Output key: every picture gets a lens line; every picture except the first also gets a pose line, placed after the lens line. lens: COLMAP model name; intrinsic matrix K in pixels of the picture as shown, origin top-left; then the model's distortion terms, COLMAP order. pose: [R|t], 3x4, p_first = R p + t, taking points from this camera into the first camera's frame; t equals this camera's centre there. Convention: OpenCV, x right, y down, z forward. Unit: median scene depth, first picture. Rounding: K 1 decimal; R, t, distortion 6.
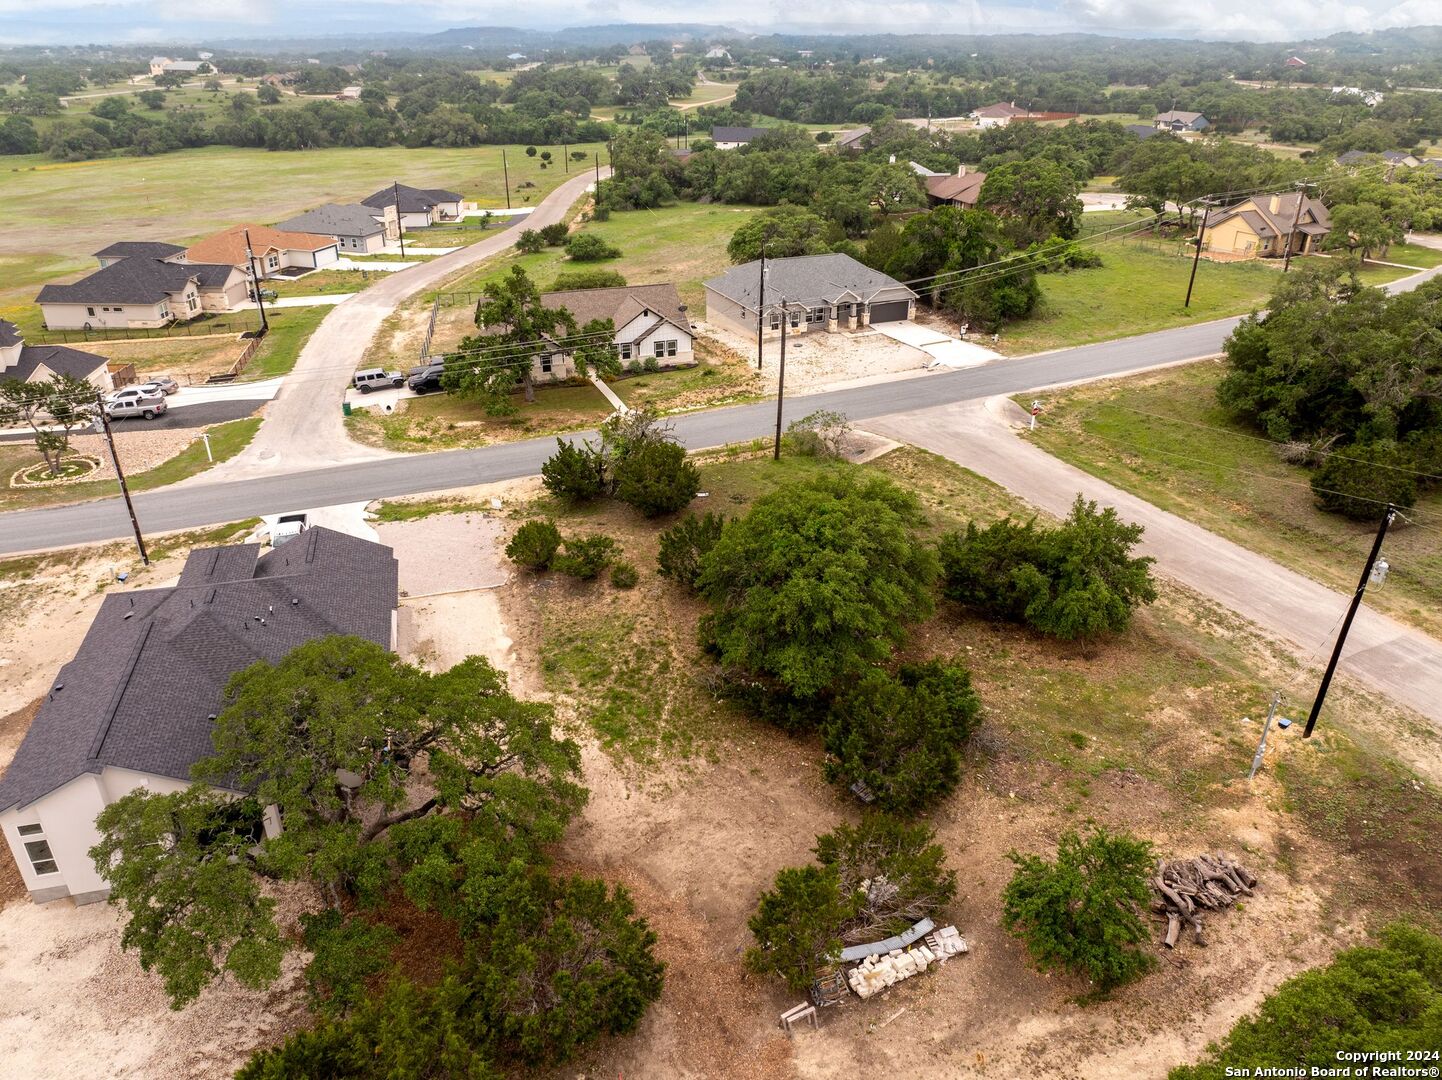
lens RADIAL K [[1013.8, 0, 727.8], [0, 1013.8, 533.4], [0, 0, 1]] dist [-0.045153, 0.011514]
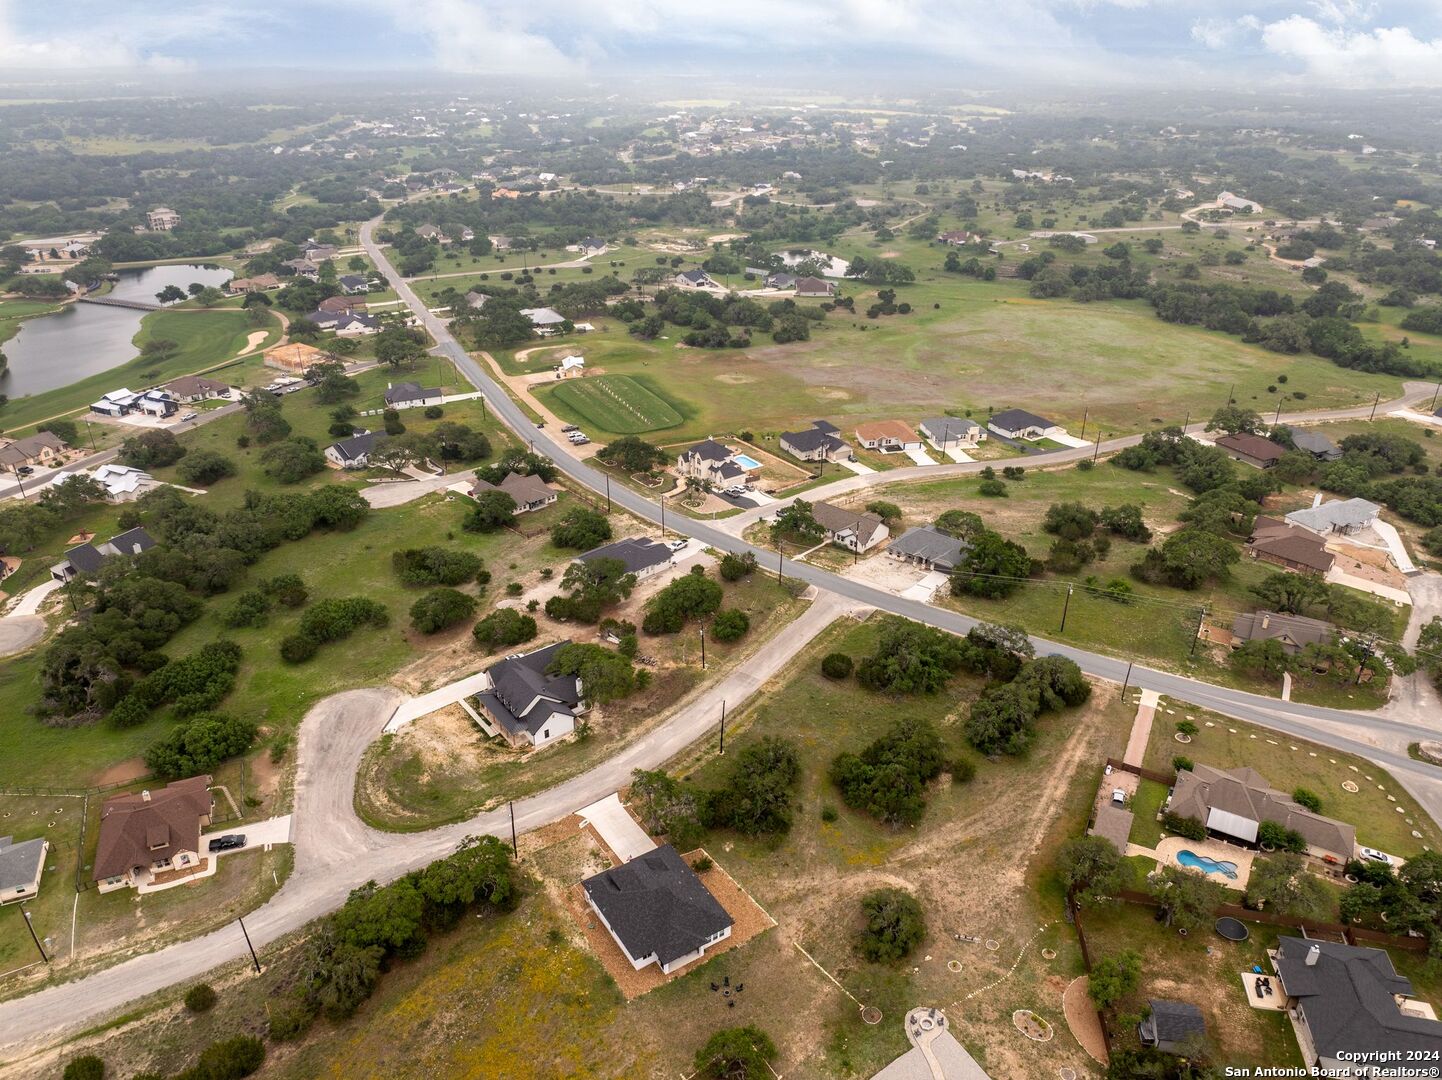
lens RADIAL K [[1013.8, 0, 717.9], [0, 1013.8, 543.8], [0, 0, 1]] dist [-0.045153, 0.011514]
pose [[0.467858, 0.394101, -0.791071, 2.216389], [-0.399379, 0.892749, 0.208554, -0.706223], [0.788420, 0.218364, 0.575075, -0.941651]]
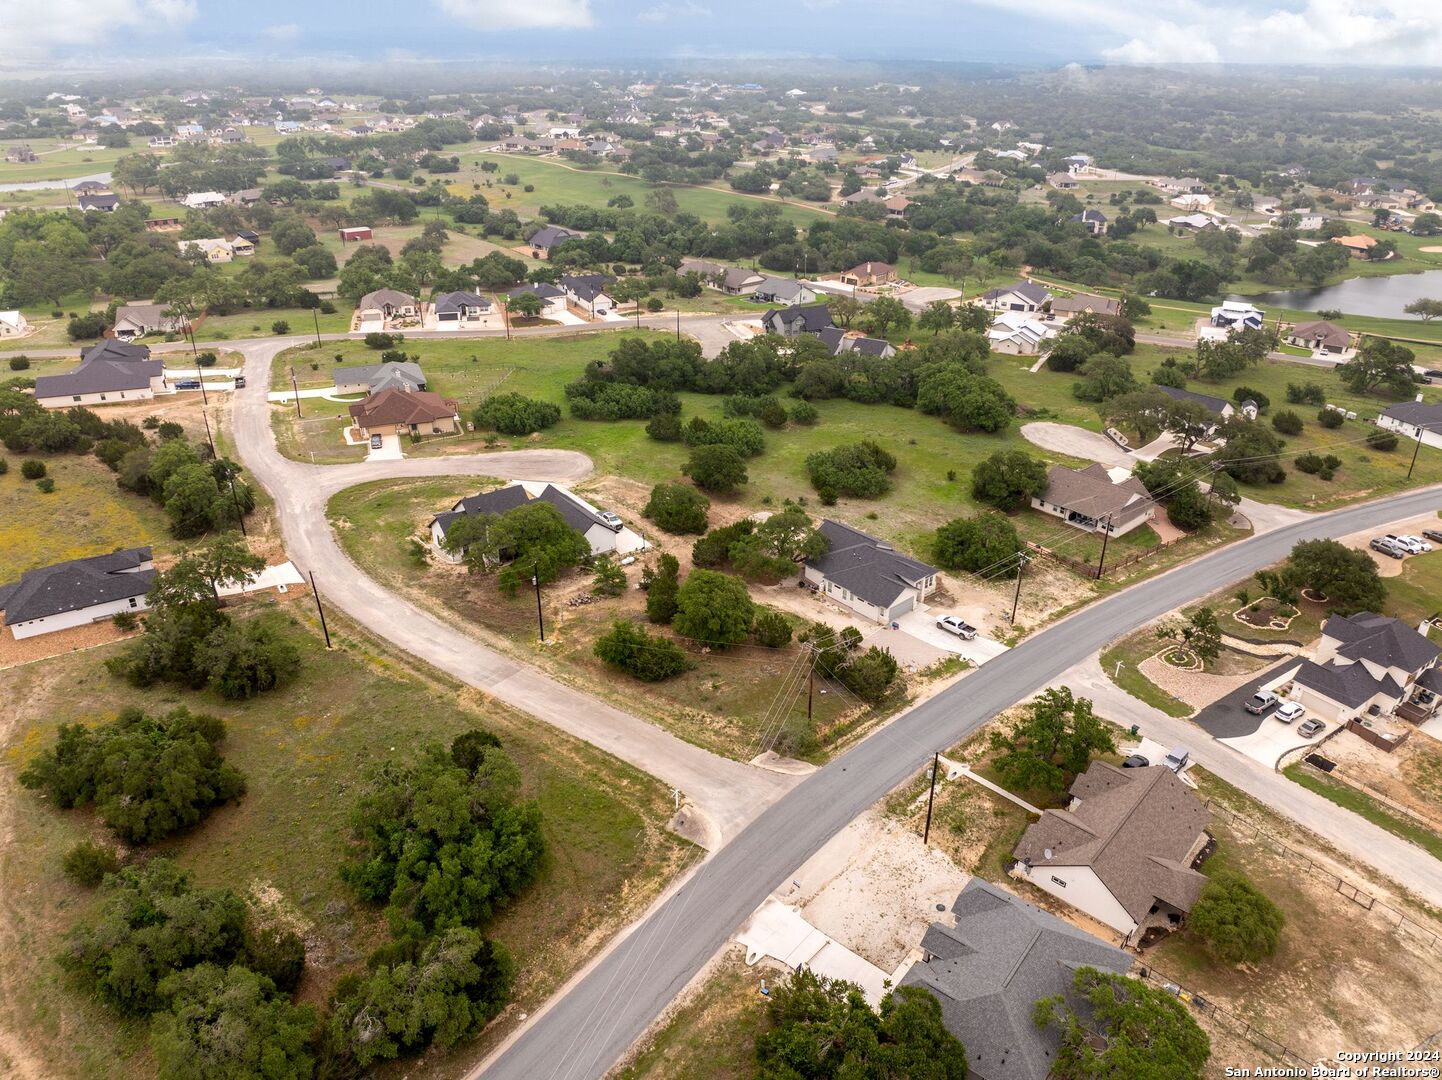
lens RADIAL K [[1013.8, 0, 724.7], [0, 1013.8, 535.5], [0, 0, 1]] dist [-0.045153, 0.011514]
pose [[-0.889280, 0.187521, -0.417154, 0.717810], [-0.226224, 0.612353, 0.757527, -1.325777], [0.397497, 0.768024, -0.502131, 1.378010]]
